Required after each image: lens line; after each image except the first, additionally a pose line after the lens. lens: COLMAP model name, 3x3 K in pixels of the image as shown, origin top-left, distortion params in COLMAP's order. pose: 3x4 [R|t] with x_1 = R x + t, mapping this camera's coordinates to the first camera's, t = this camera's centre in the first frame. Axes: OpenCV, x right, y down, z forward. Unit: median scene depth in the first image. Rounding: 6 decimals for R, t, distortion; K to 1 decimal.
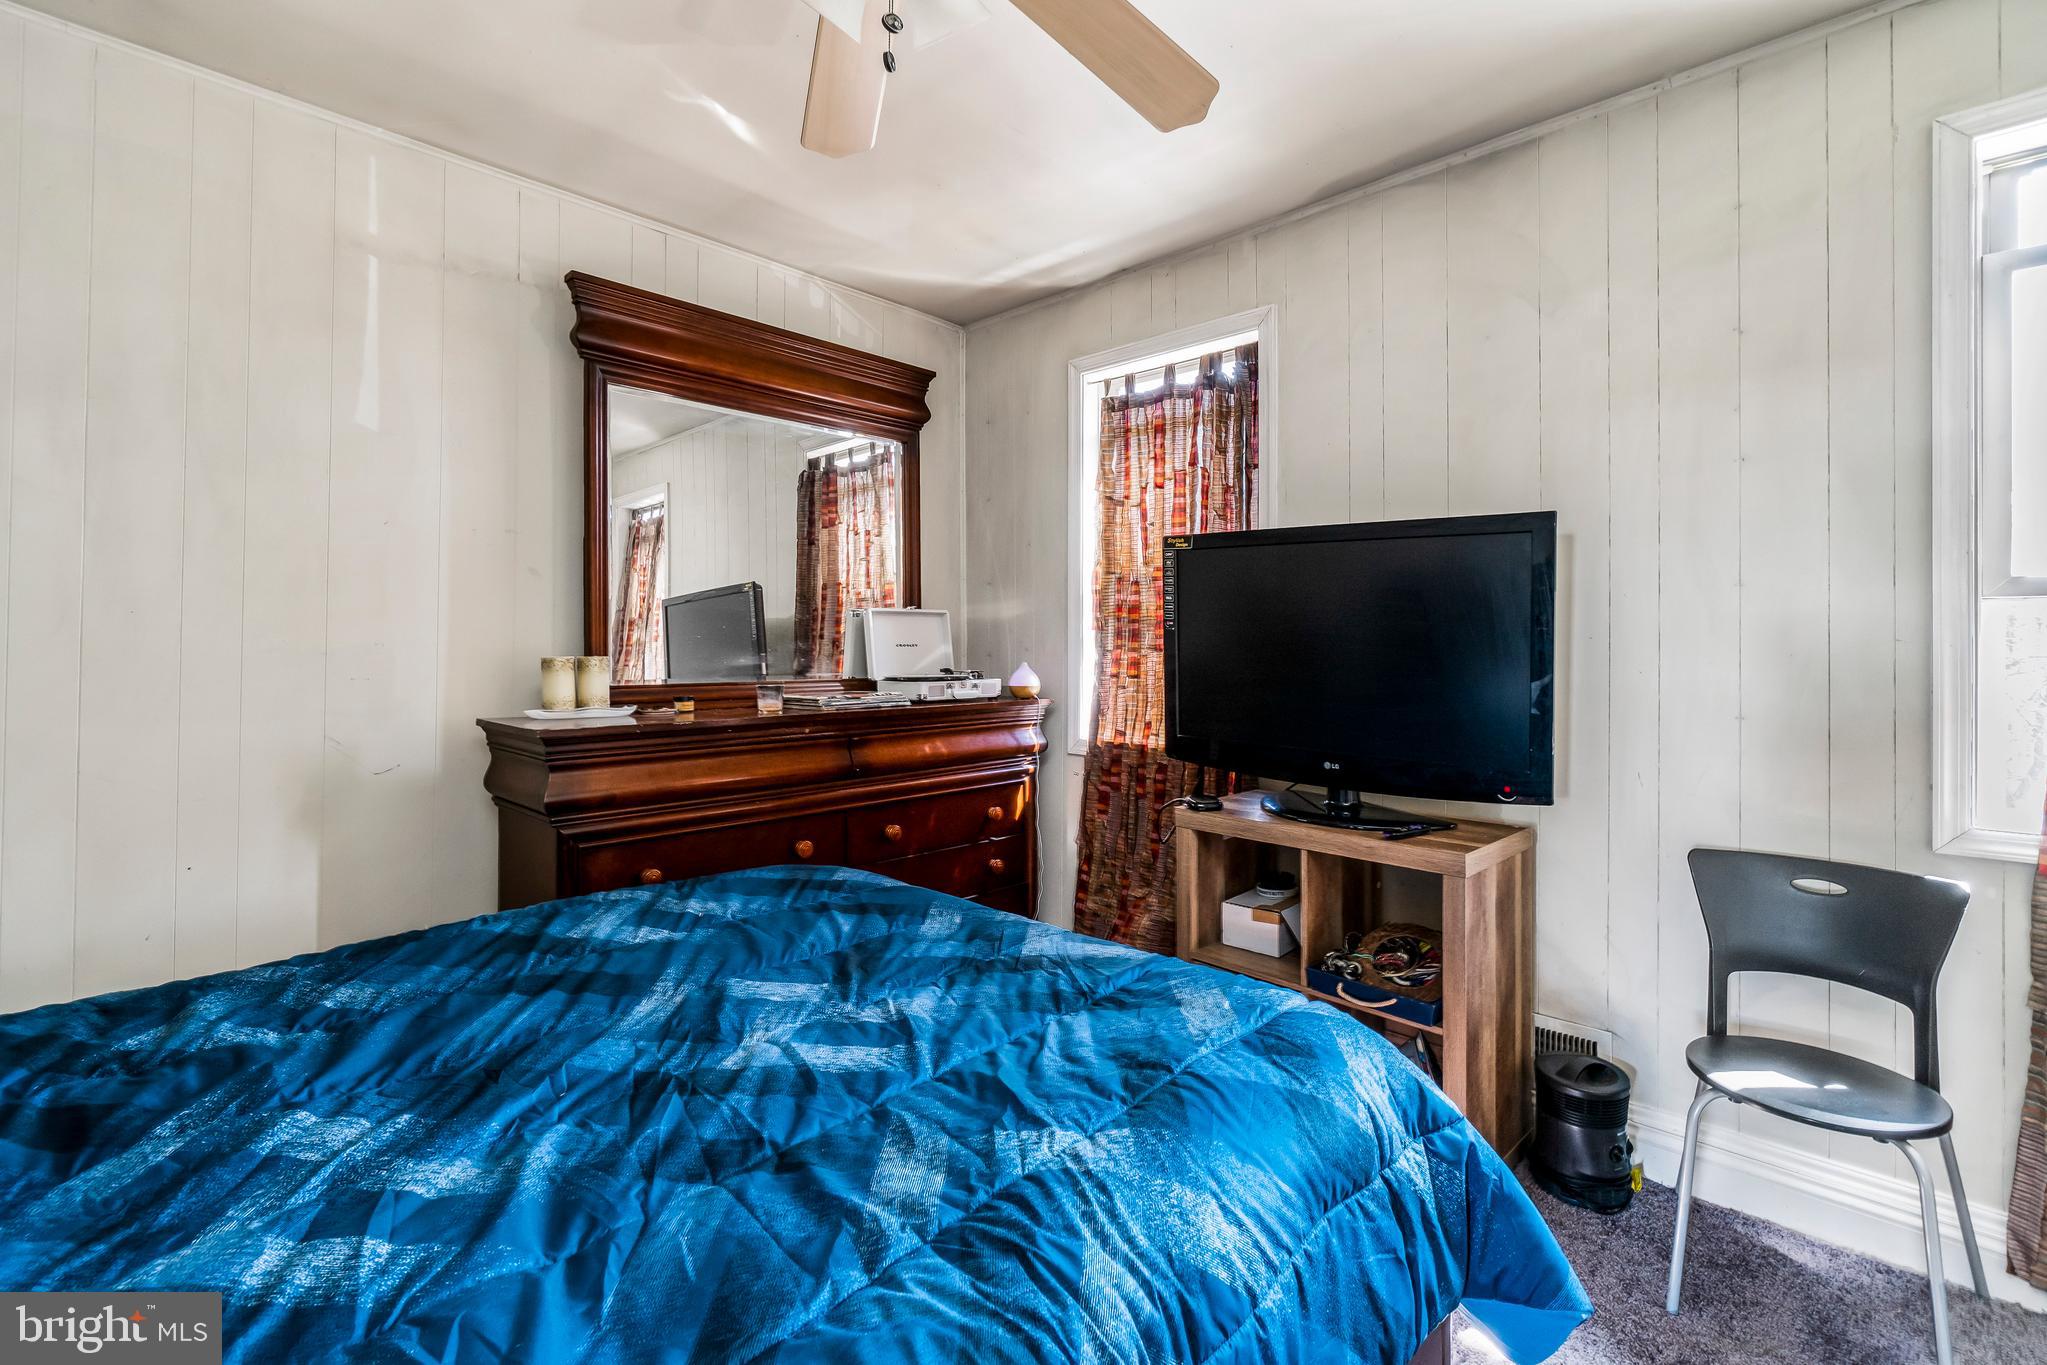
lens RADIAL K [[914.2, 0, 1122.5], [0, 914.2, 595.0], [0, 0, 1]] dist [0.000730, -0.000083]
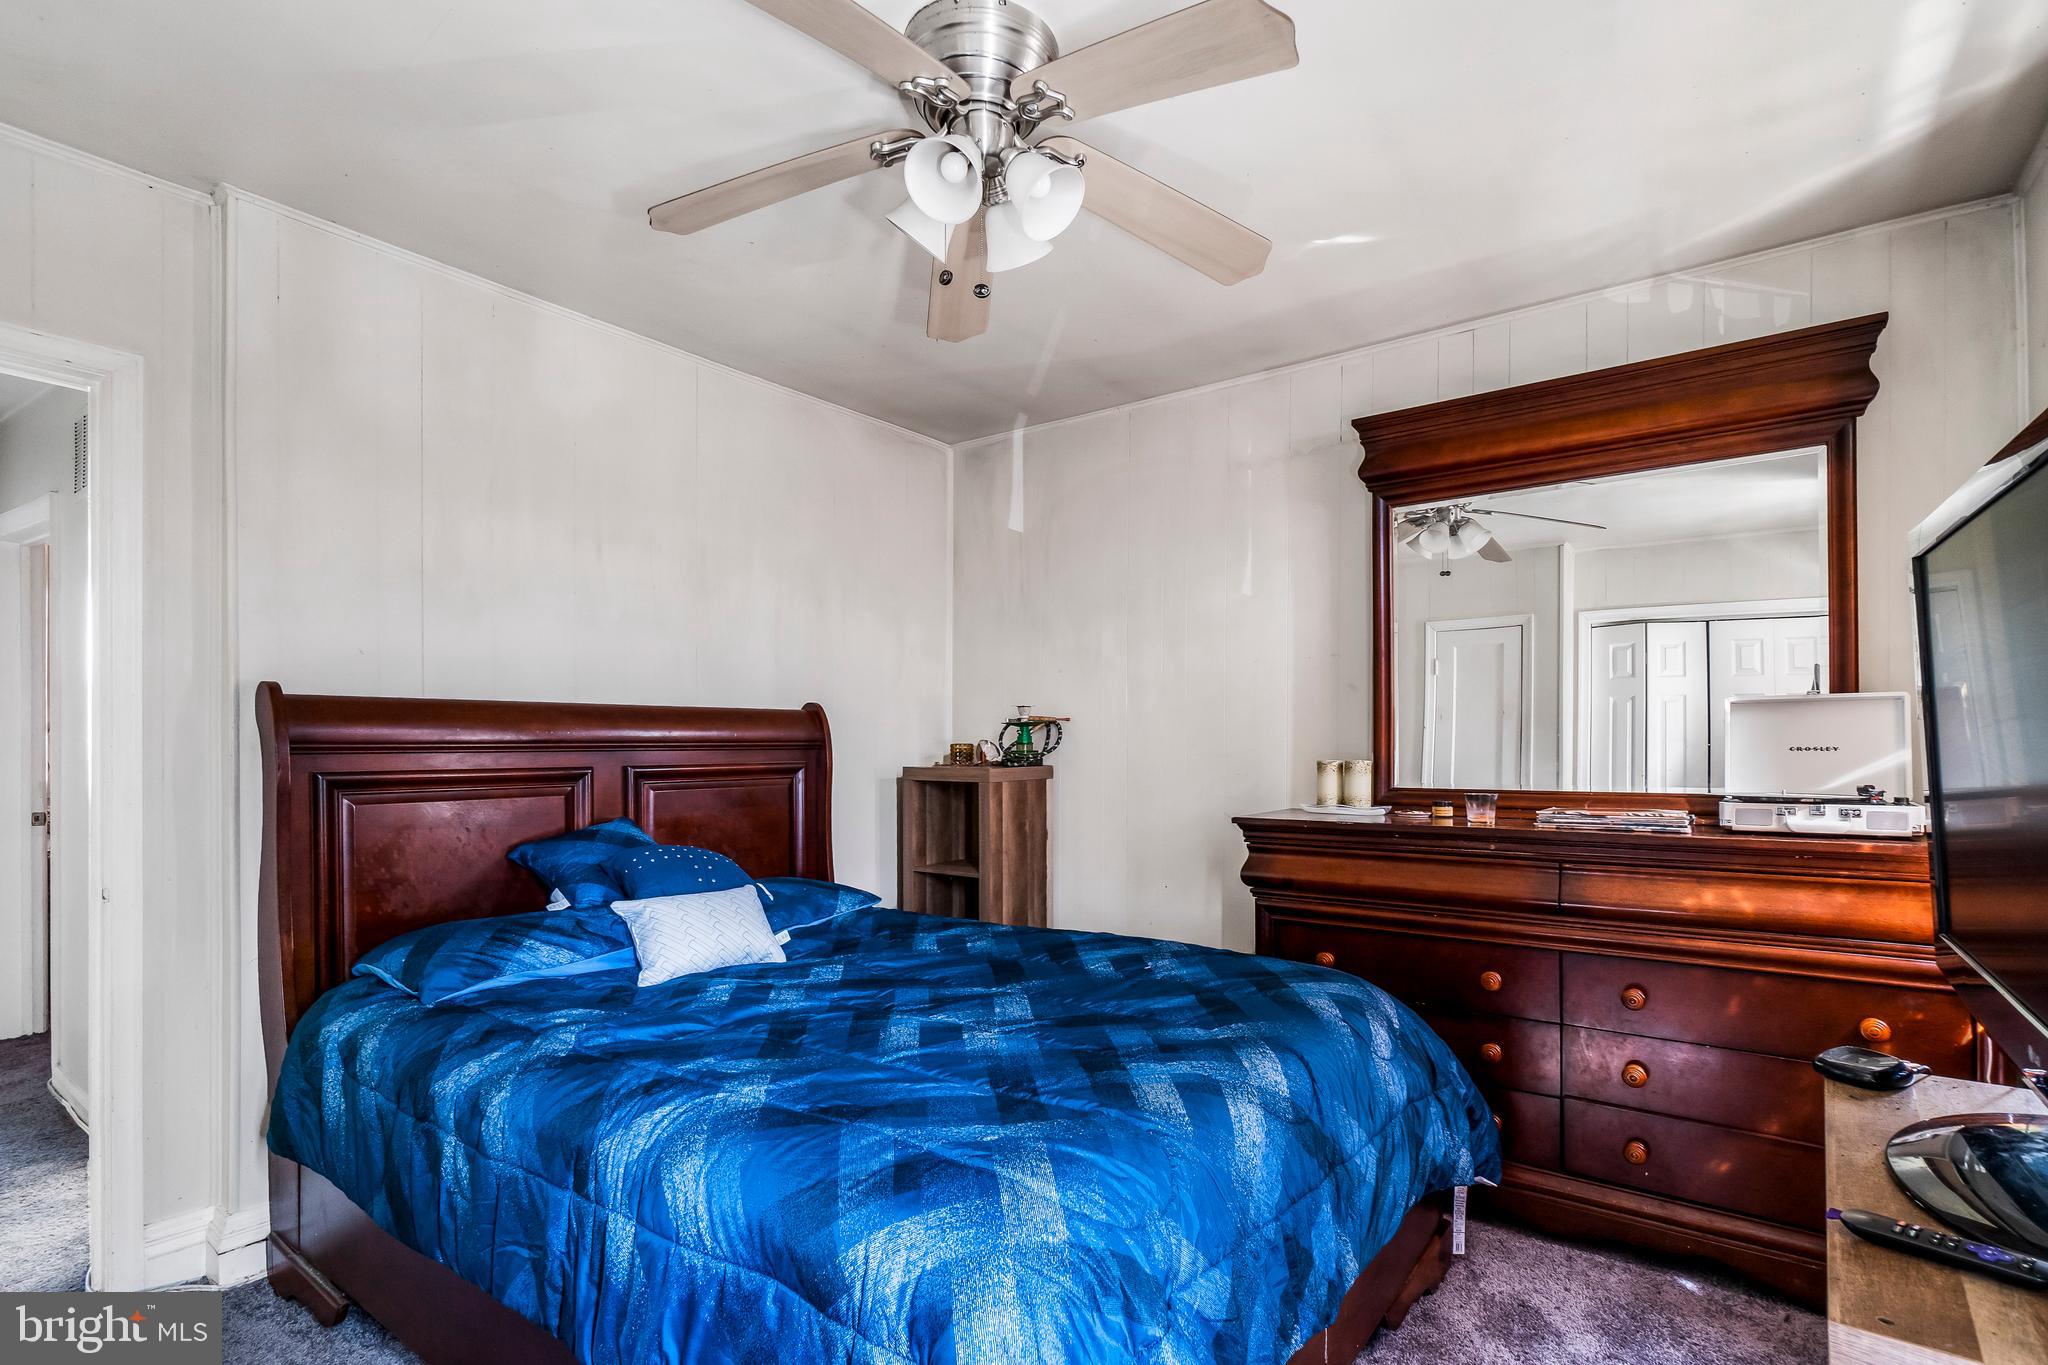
lens RADIAL K [[968.7, 0, 1054.9], [0, 968.7, 738.8], [0, 0, 1]] dist [0.001815, 0.000193]
pose [[0.106331, -0.008480, -0.994295, 0.908419], [0.058551, 0.998282, -0.002252, 0.034186], [0.992605, -0.057978, 0.106645, 0.796539]]
